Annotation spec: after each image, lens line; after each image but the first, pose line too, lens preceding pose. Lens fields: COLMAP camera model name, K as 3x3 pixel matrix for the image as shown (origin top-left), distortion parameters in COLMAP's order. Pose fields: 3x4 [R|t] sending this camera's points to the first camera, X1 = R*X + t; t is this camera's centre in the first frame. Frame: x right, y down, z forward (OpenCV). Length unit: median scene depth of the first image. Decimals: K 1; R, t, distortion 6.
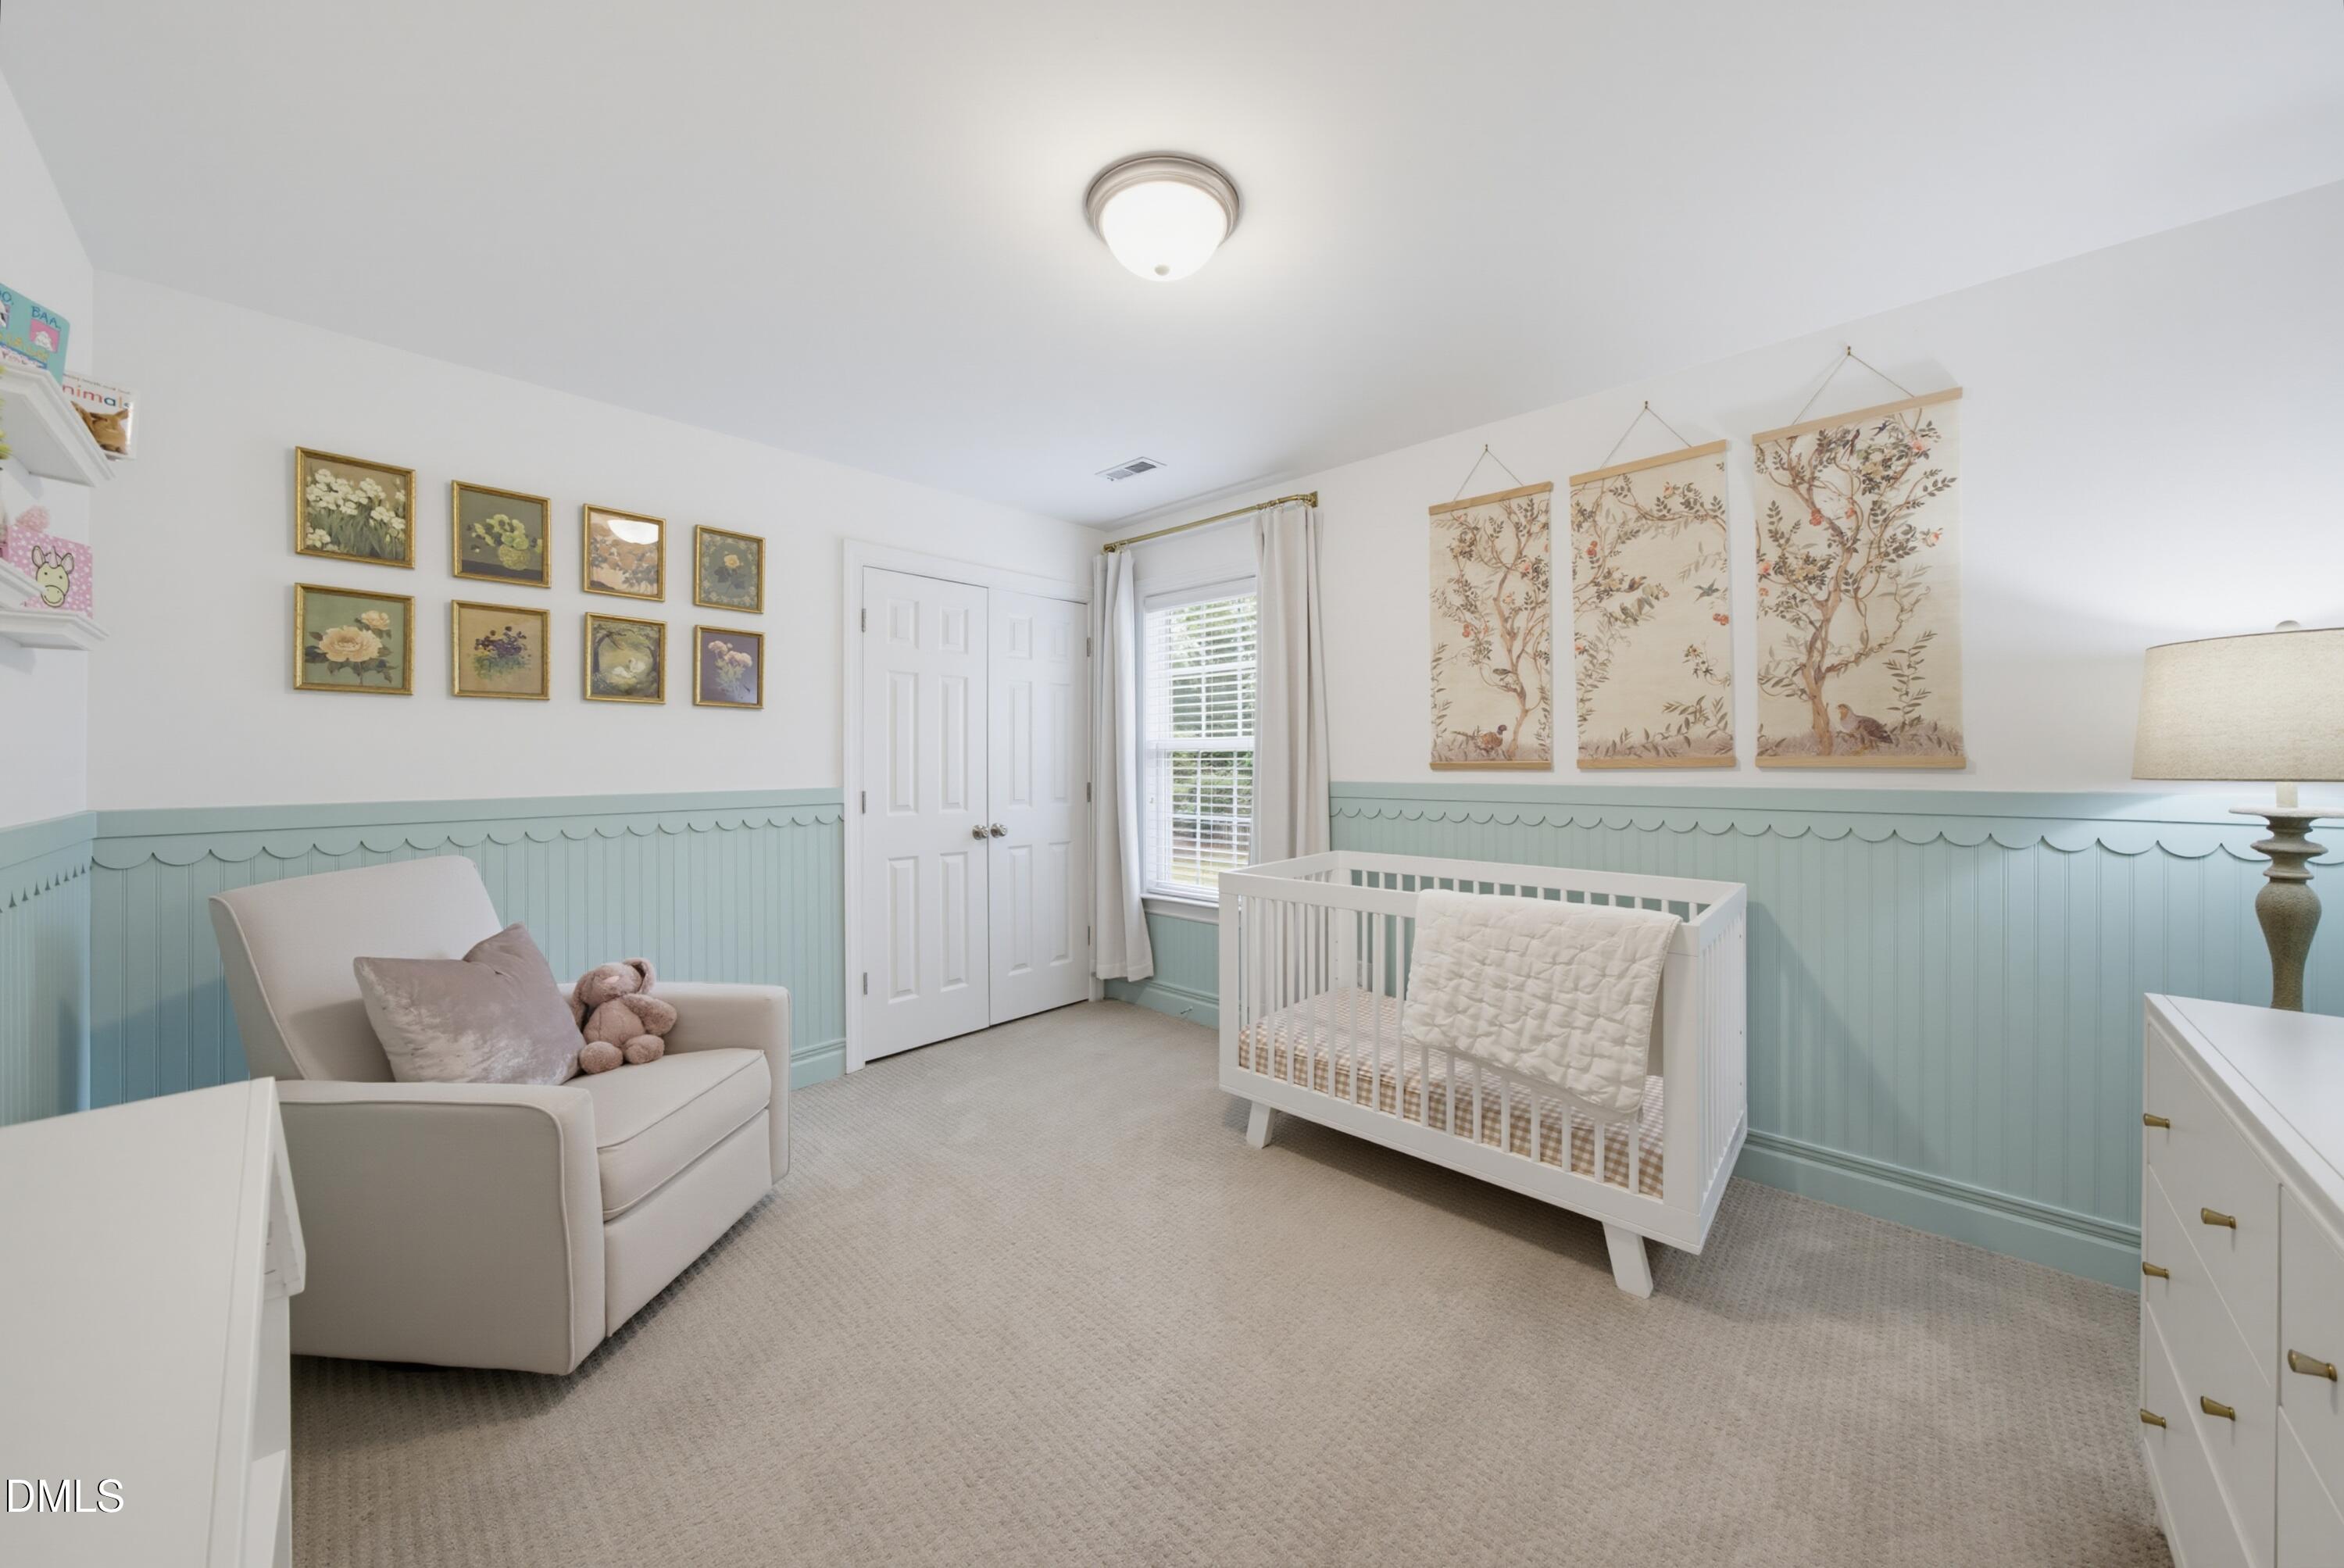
lens RADIAL K [[803.3, 0, 1168.1], [0, 803.3, 763.7], [0, 0, 1]] dist [-0.007799, 0.003533]
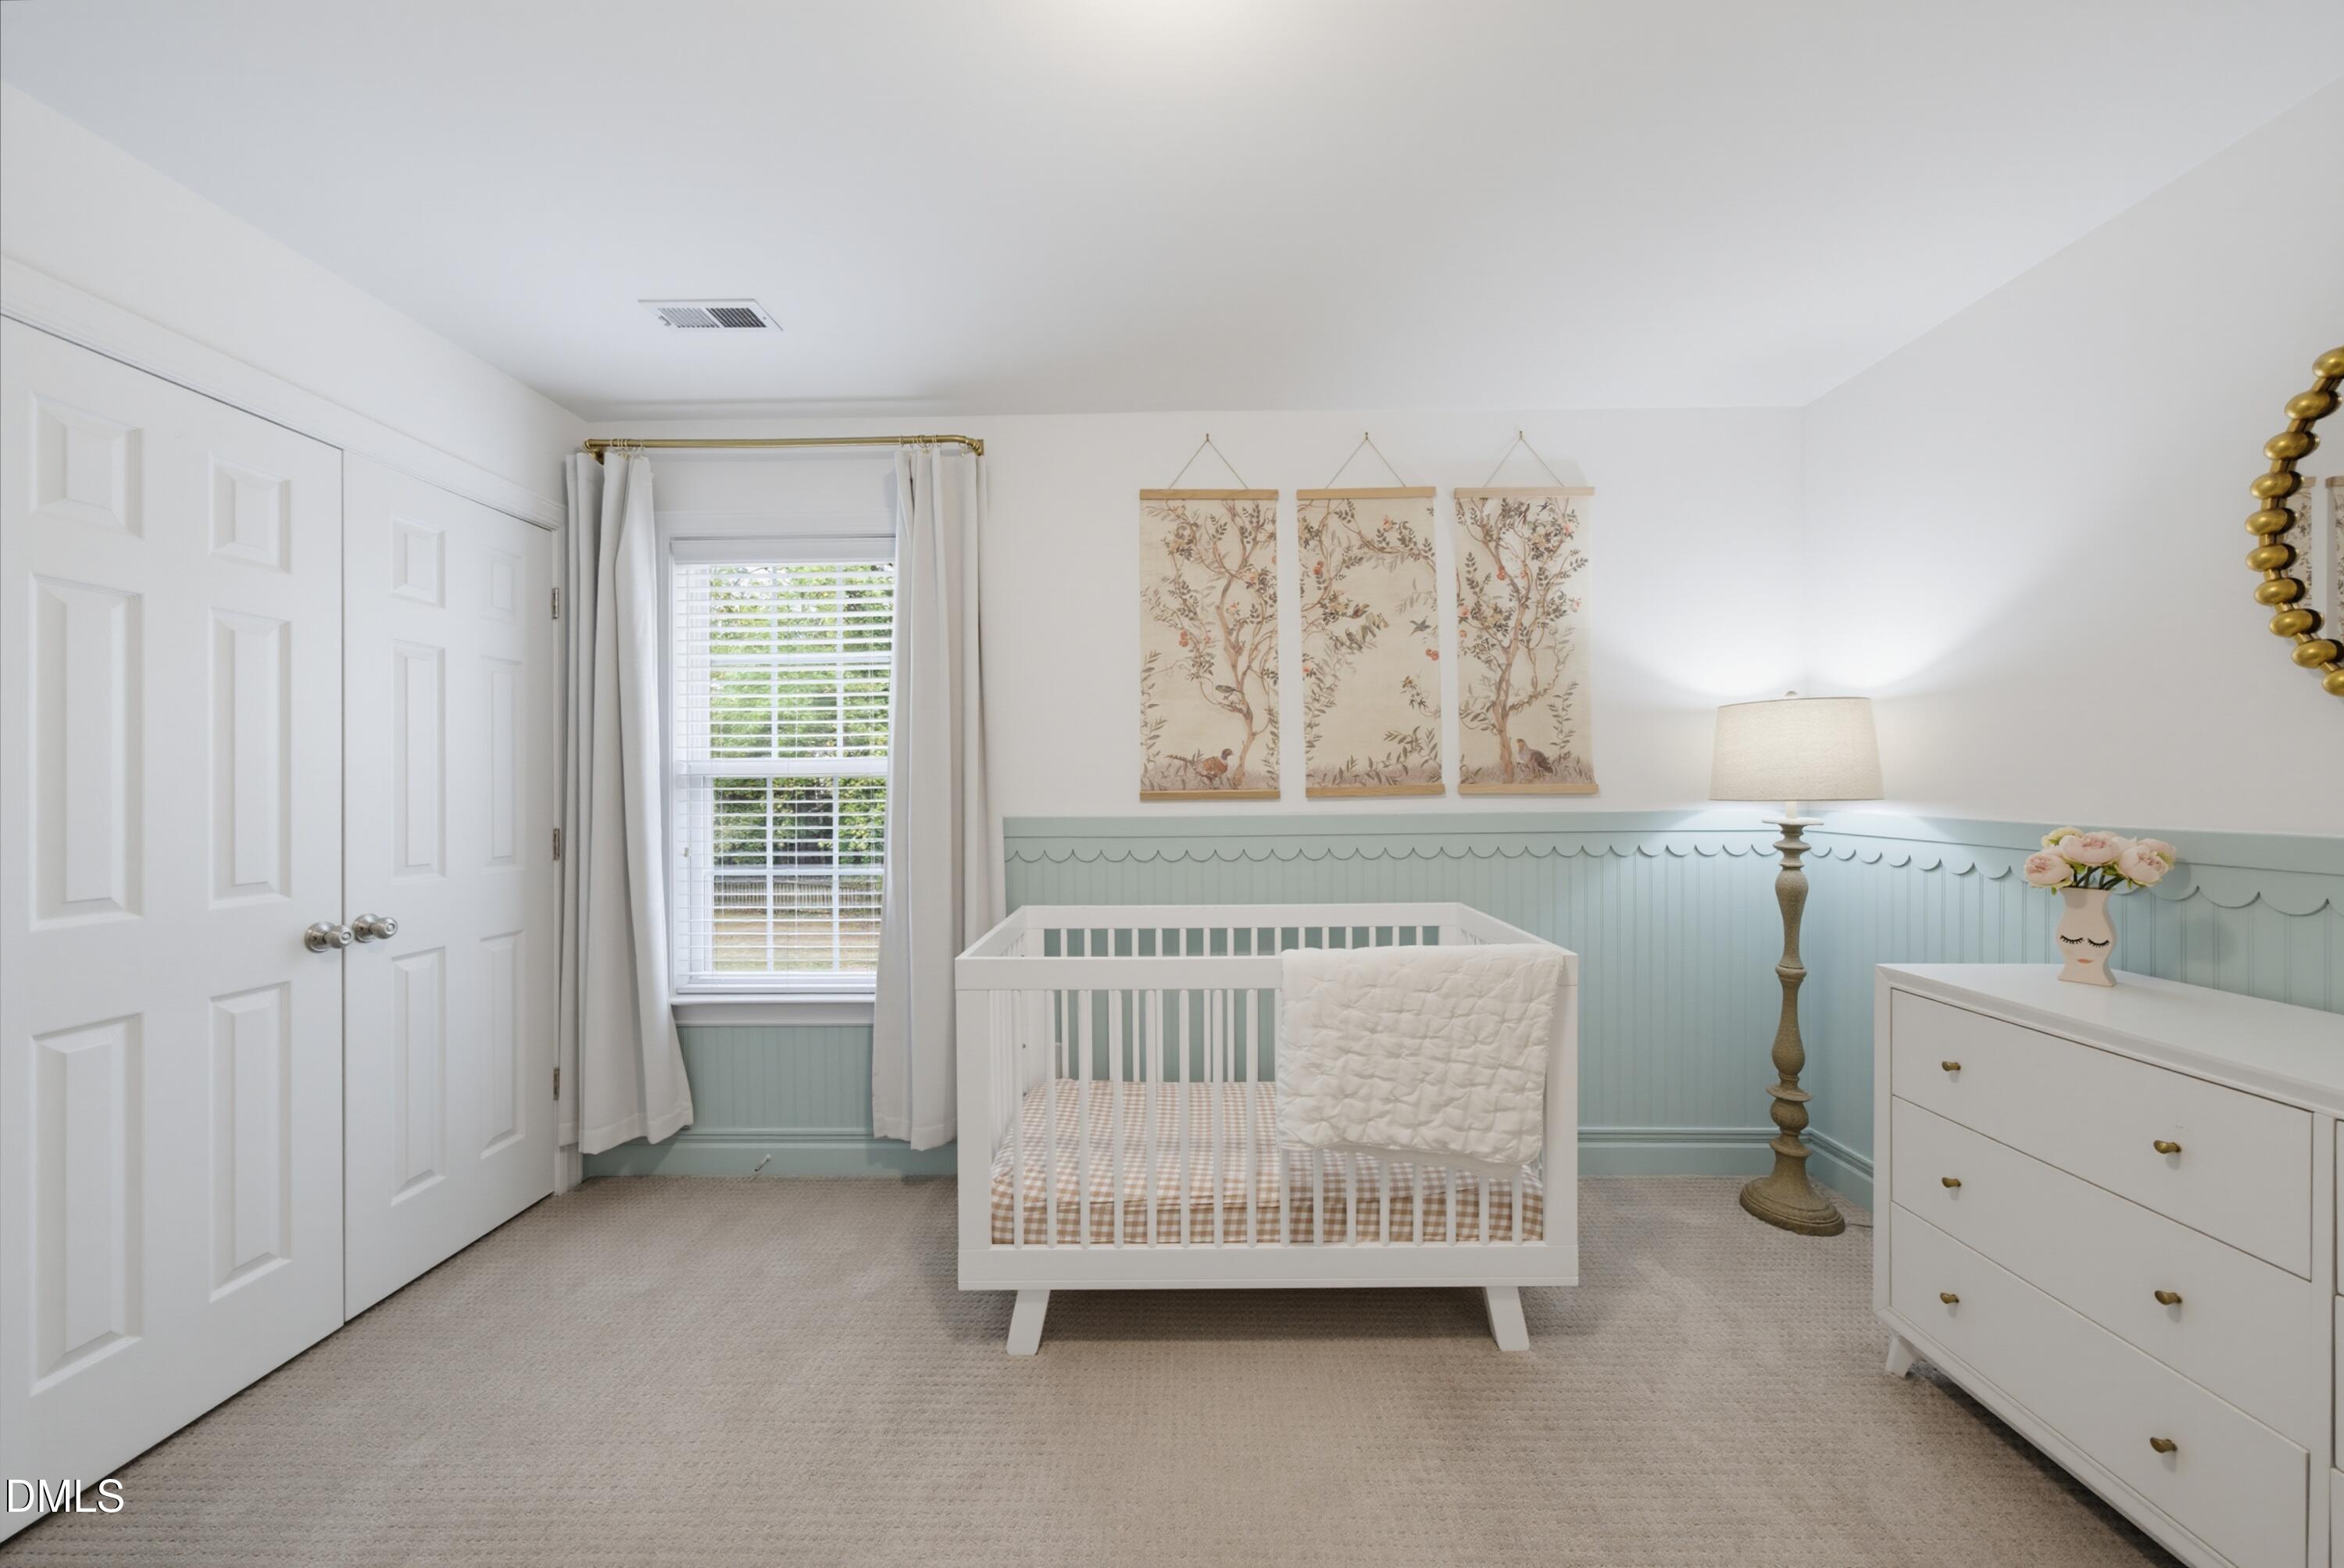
lens RADIAL K [[803.3, 0, 1180.3], [0, 803.3, 788.0], [0, 0, 1]] dist [-0.007799, 0.003533]
pose [[0.740897, -0.003859, 0.671608, -0.240931], [0.006445, 0.999978, -0.001365, -0.004020], [-0.671588, 0.005340, 0.740905, 0.386445]]
